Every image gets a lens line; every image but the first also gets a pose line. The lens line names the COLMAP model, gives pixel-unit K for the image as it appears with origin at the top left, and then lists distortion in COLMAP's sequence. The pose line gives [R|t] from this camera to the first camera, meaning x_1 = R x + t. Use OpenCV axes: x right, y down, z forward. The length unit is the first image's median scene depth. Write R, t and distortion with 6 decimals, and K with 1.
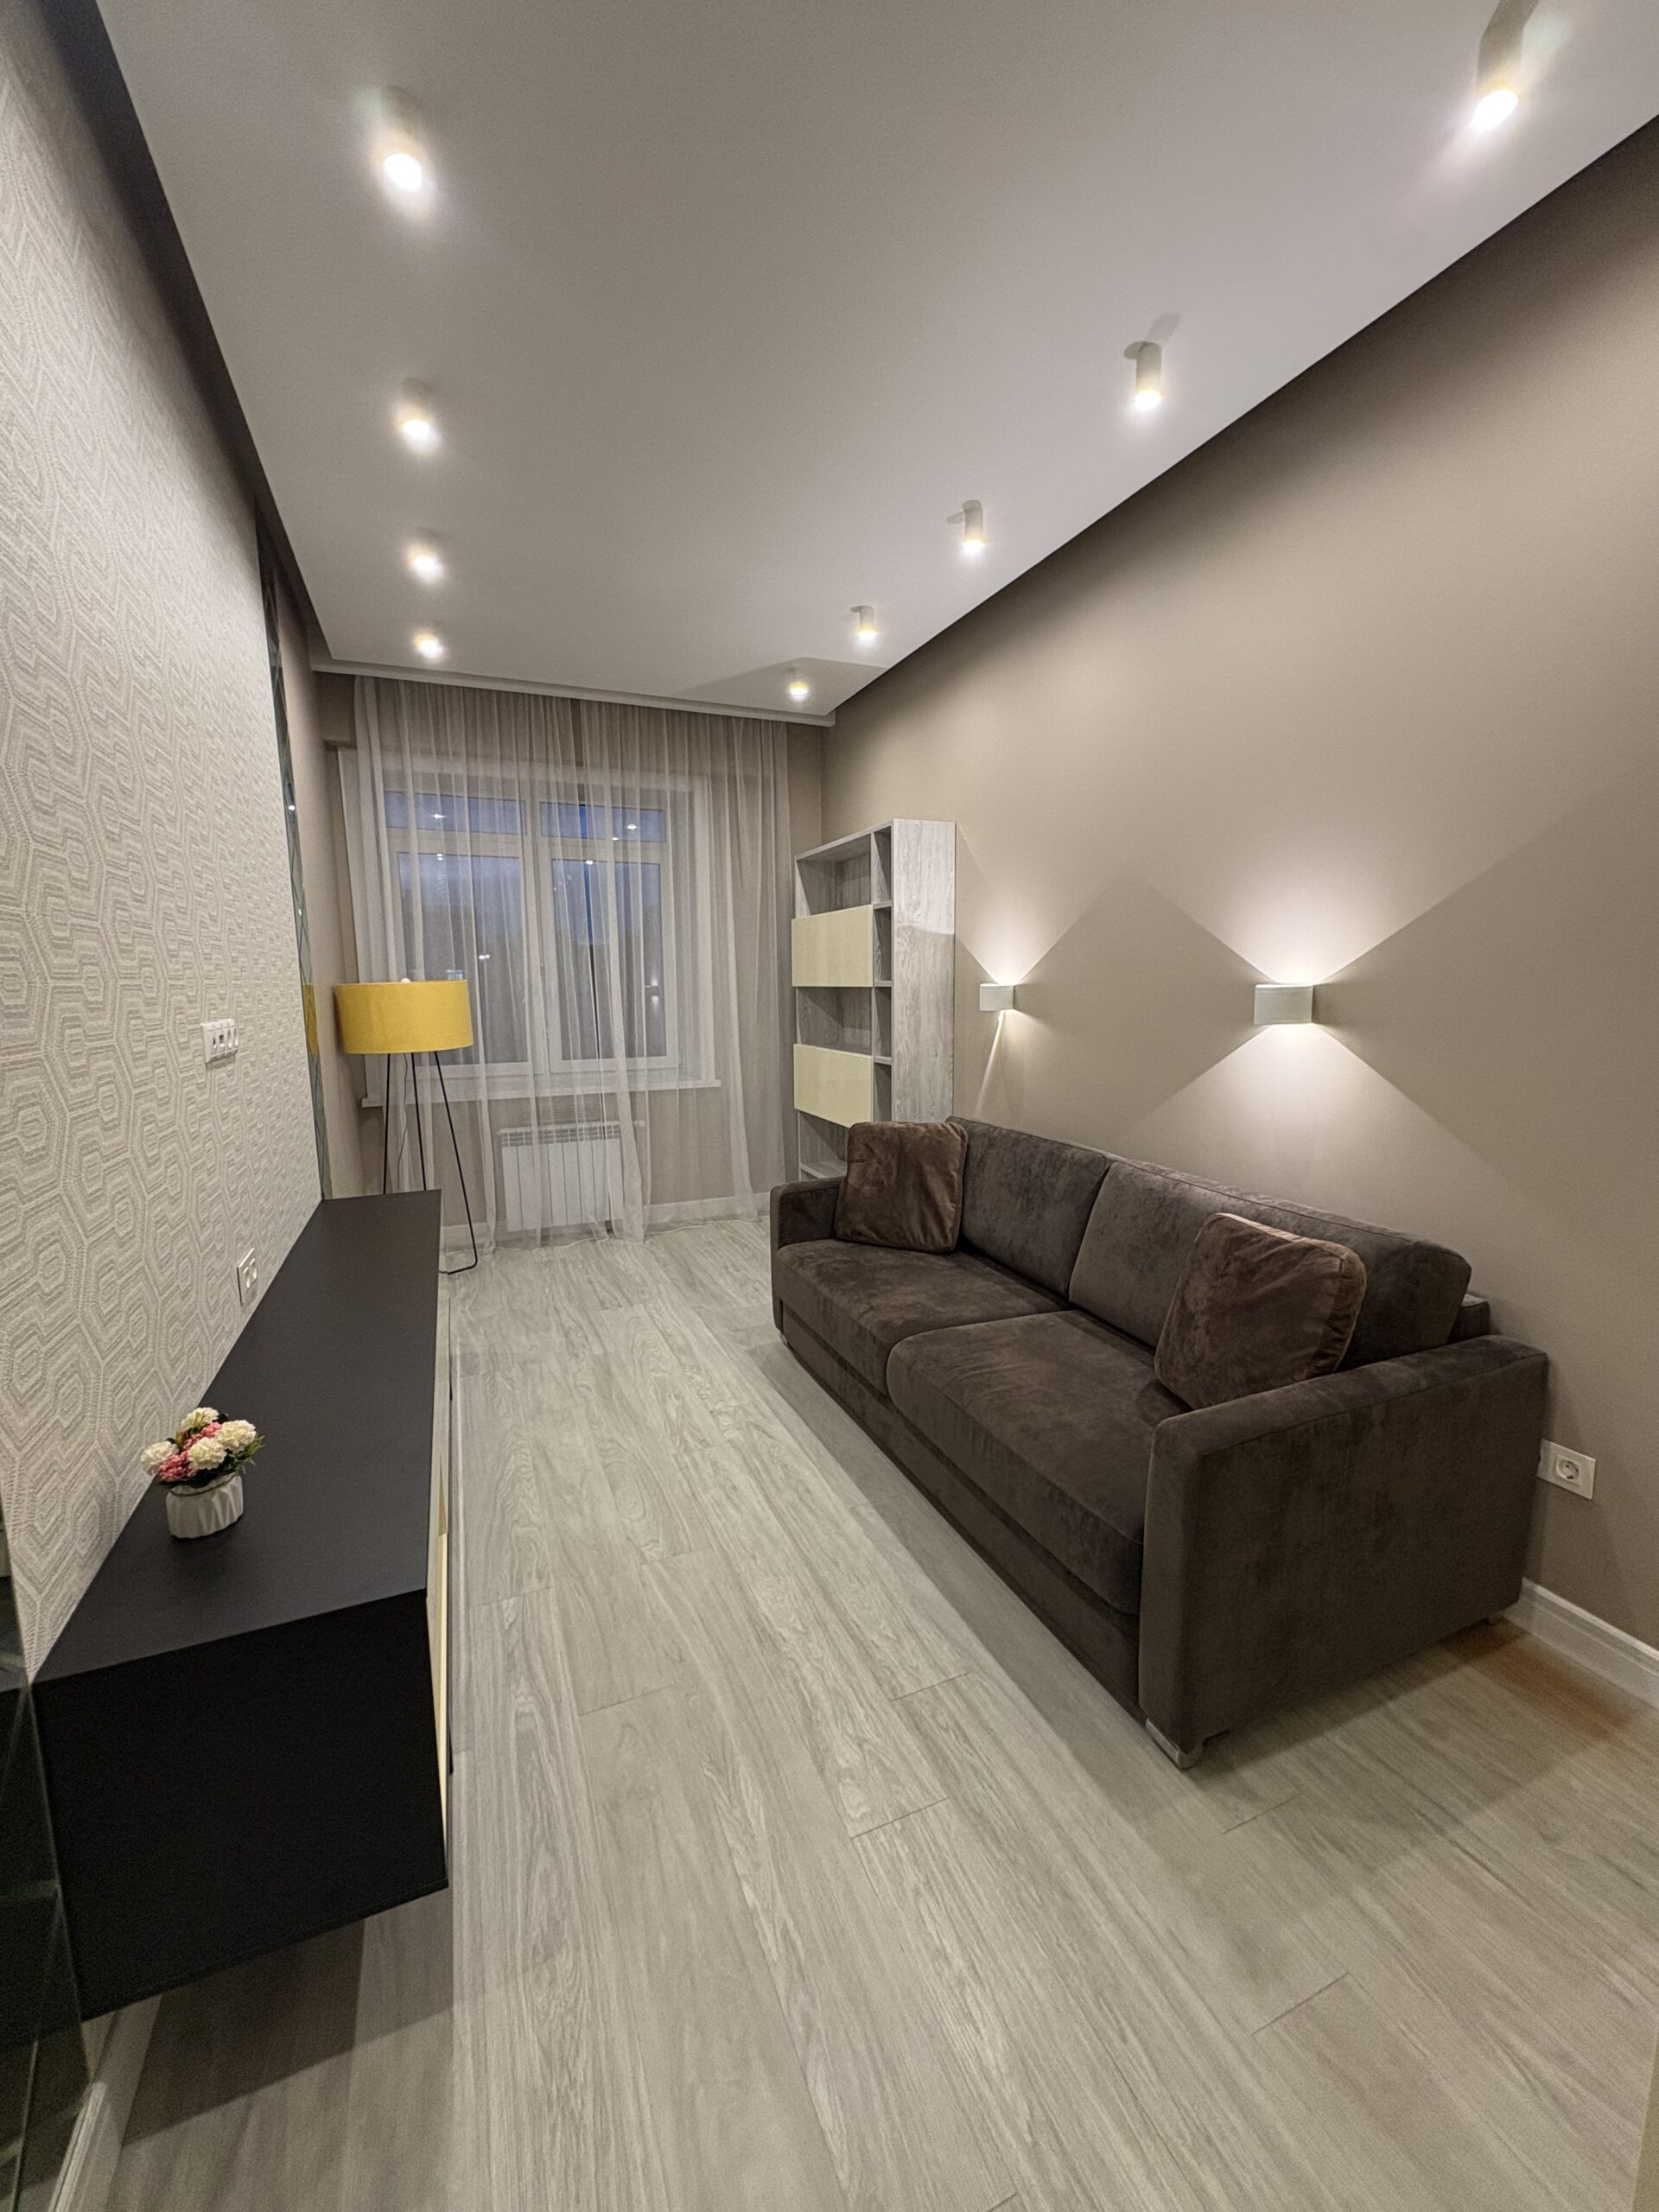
lens RADIAL K [[882.8, 0, 826.8], [0, 882.8, 1108.7], [0, 0, 1]] dist [0.000245, 0.000478]
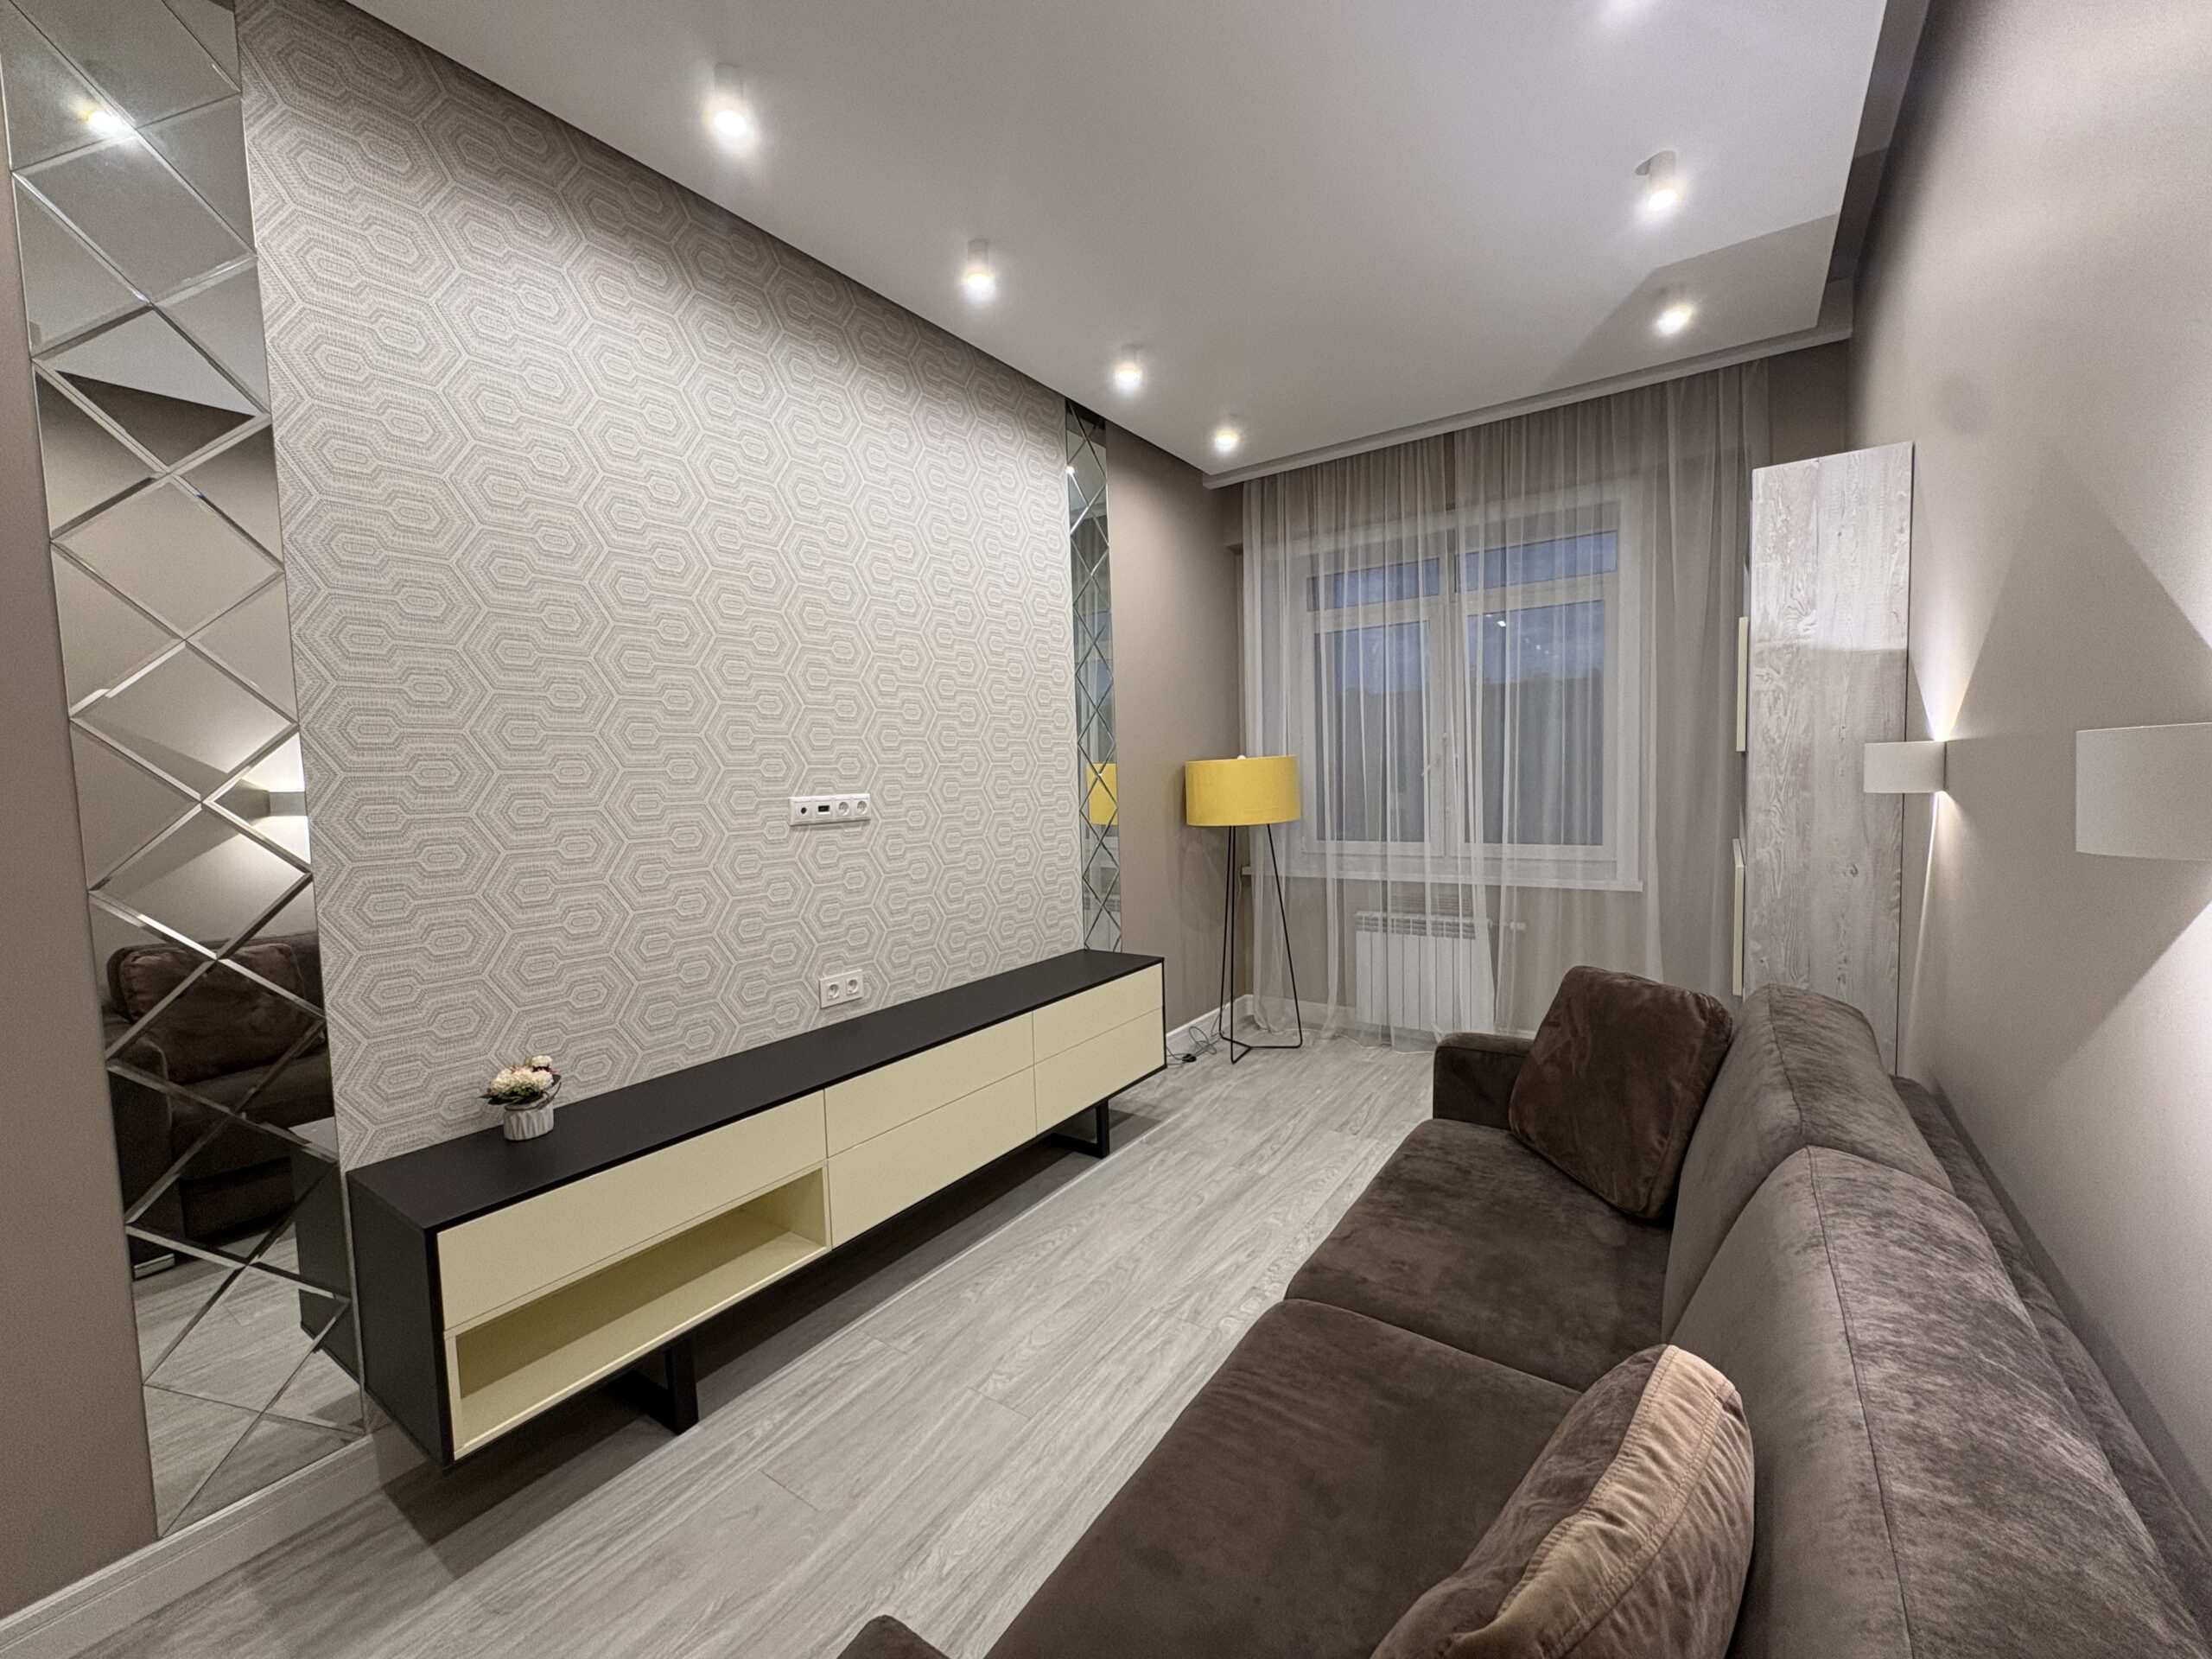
lens RADIAL K [[870.5, 0, 1105.0], [0, 870.5, 835.0], [0, 0, 1]] dist [-0.001656, -0.000091]
pose [[0.533046, 0.051630, -0.844509, 0.508557], [-0.094284, 0.995544, 0.001353, -0.062948], [0.840816, 0.078903, 0.535539, 0.491310]]
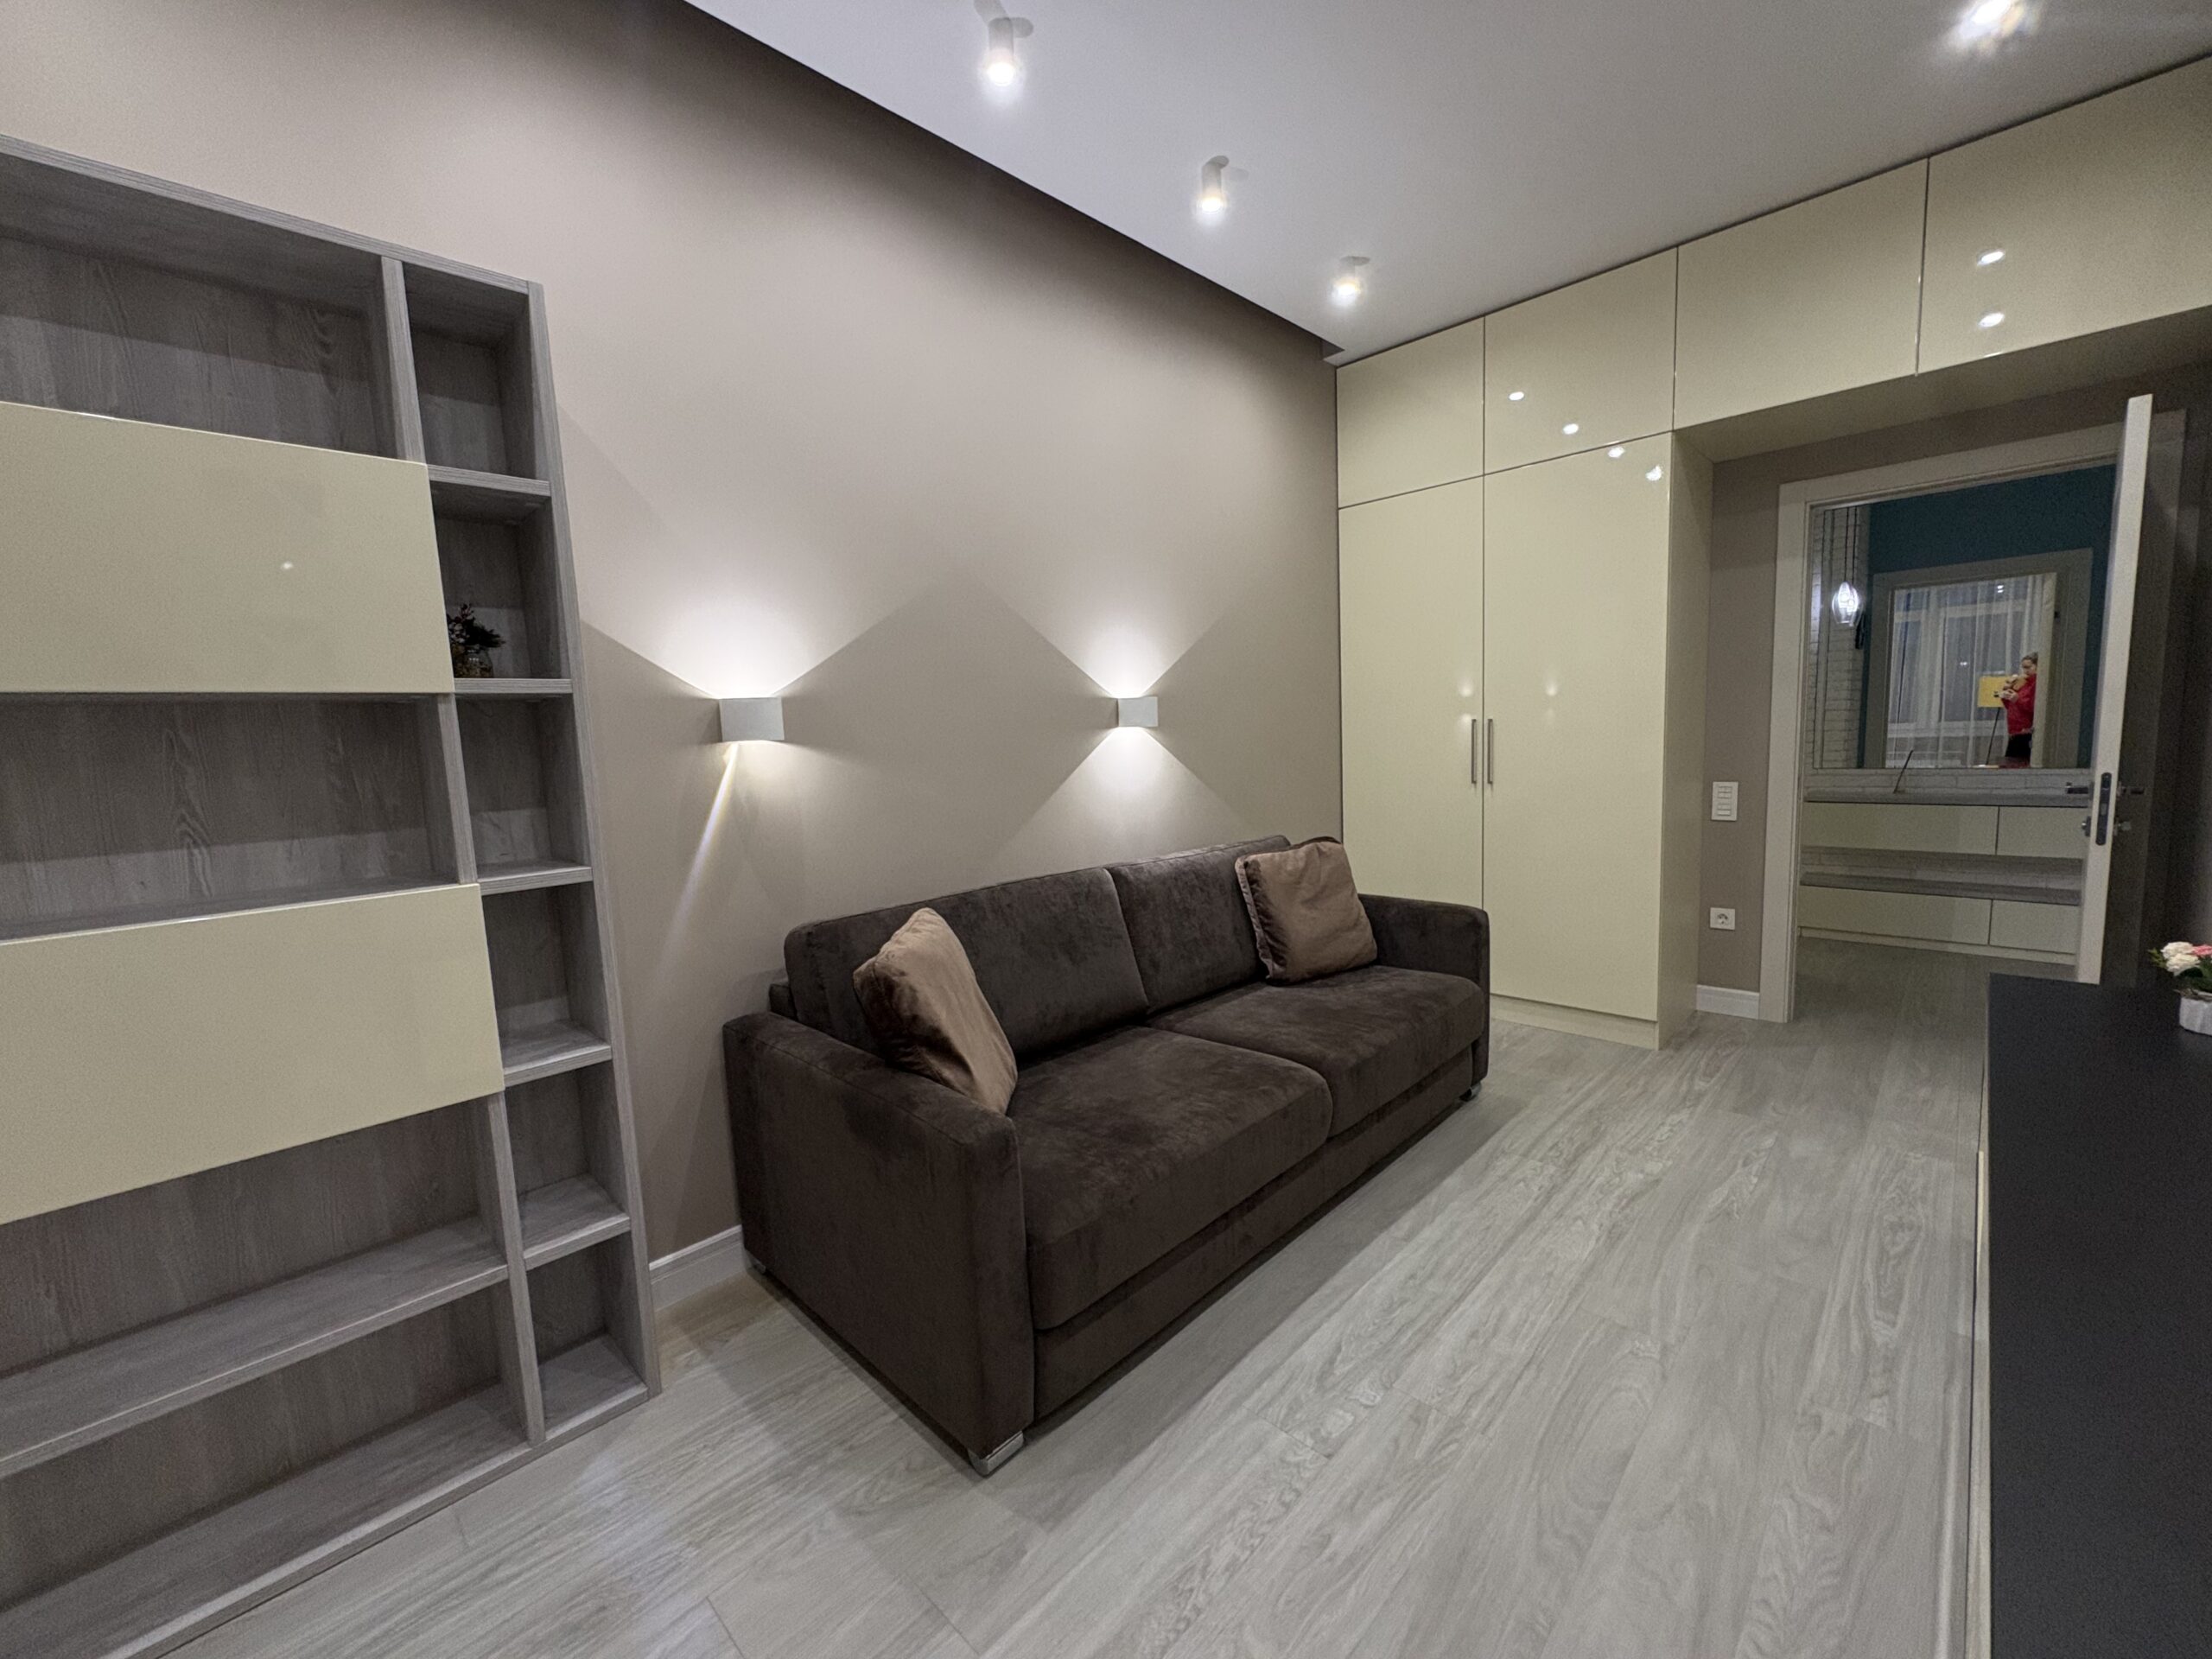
lens RADIAL K [[882.8, 0, 1109.0], [0, 882.8, 831.6], [0, 0, 1]] dist [0.000245, 0.000478]
pose [[-0.382053, -0.076850, 0.920940, -0.613928], [0.176690, 0.972078, 0.154418, -0.140783], [-0.907092, 0.221717, -0.357806, 1.400535]]
